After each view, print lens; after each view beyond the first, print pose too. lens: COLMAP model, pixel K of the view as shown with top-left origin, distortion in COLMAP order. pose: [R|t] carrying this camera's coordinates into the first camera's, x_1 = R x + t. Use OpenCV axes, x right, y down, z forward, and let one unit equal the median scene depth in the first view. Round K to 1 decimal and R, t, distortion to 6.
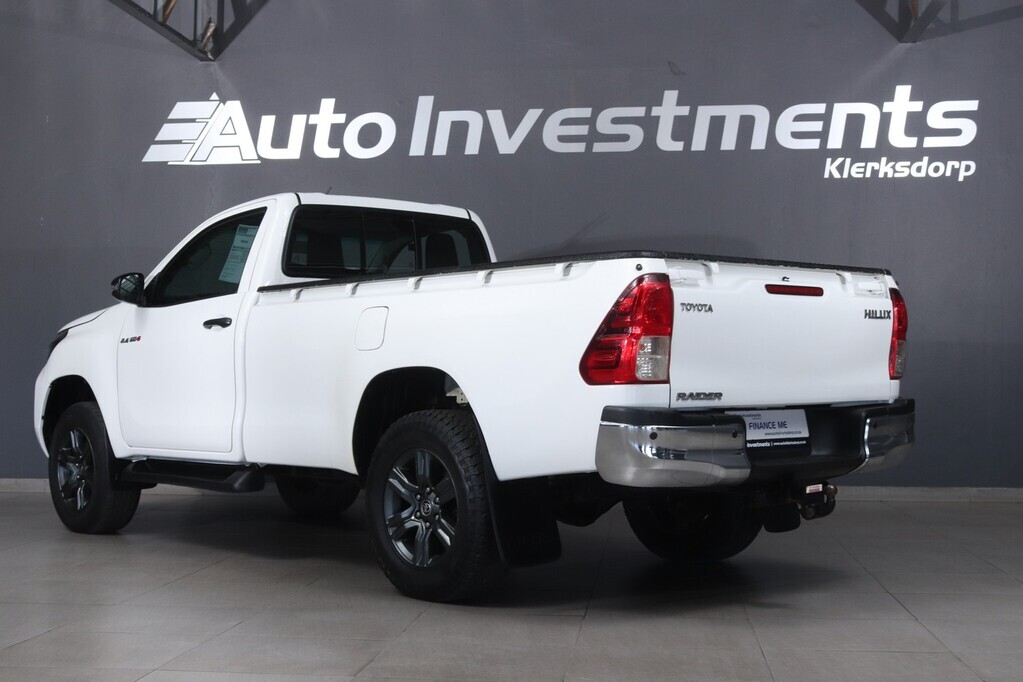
lens RADIAL K [[1436.8, 0, 511.5], [0, 1436.8, 341.0], [0, 0, 1]] dist [-0.039896, -0.015425]
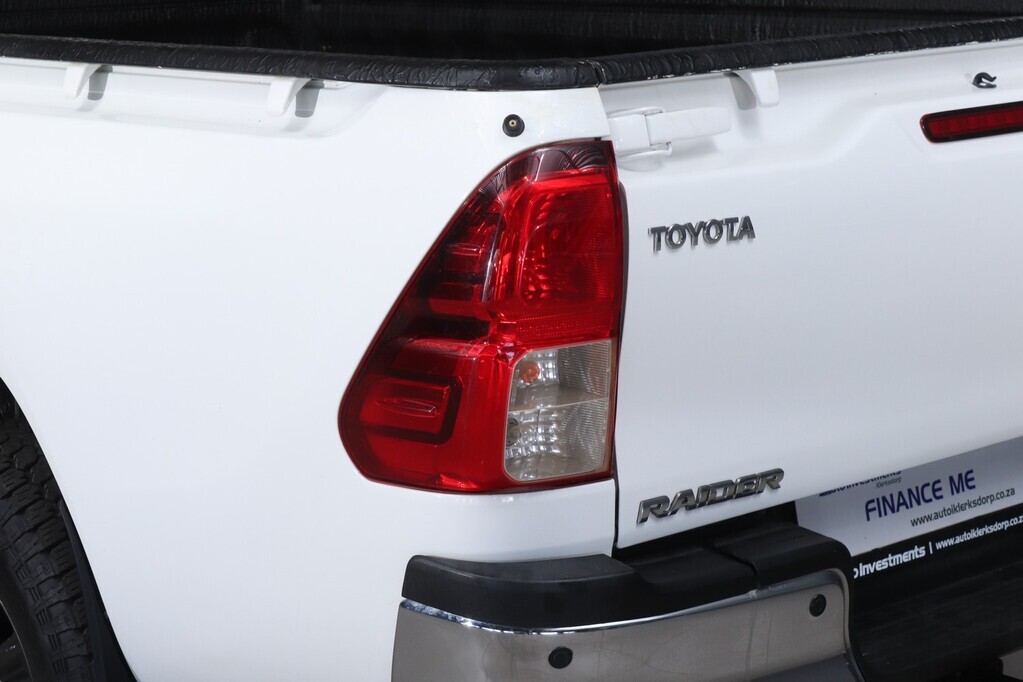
lens RADIAL K [[2470.8, 0, 511.5], [0, 2470.8, 341.0], [0, 0, 1]] dist [0.088466, 0.151130]
pose [[0.999851, -0.013872, 0.010279, 0.041599], [0.011437, 0.978155, 0.207562, -0.058928], [-0.012934, -0.207413, 0.978168, 0.237423]]
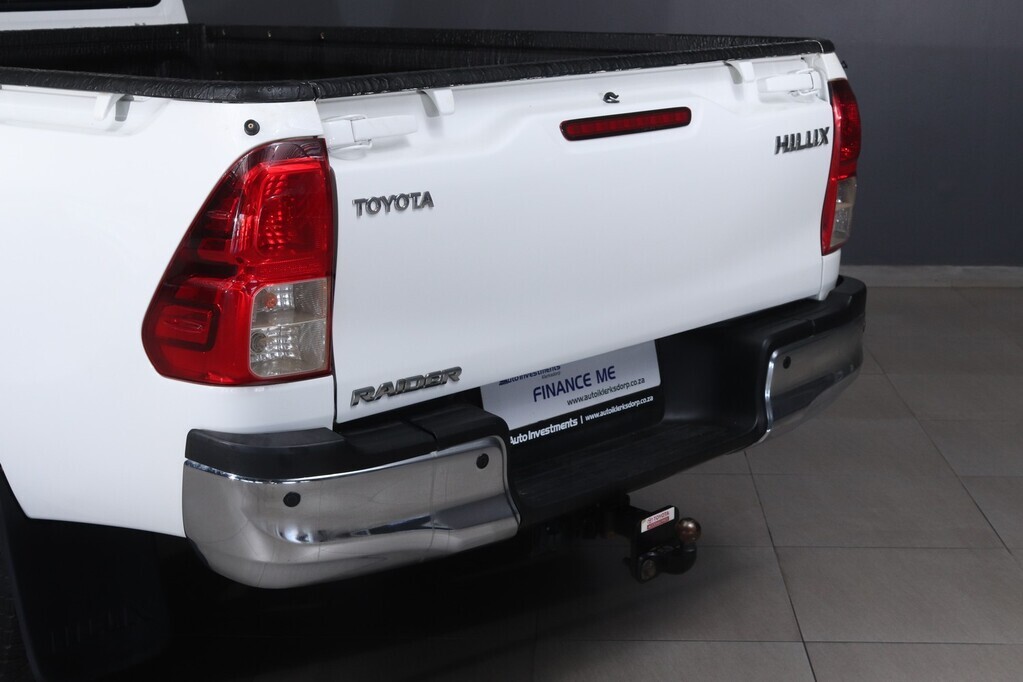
lens RADIAL K [[1660.5, 0, 511.5], [0, 1660.5, 341.0], [0, 0, 1]] dist [-0.023390, 0.037406]
pose [[0.998419, -0.016340, 0.053782, 0.070739], [0.002494, 0.968754, 0.248012, -0.057531], [-0.056154, -0.247486, 0.967263, 0.247044]]
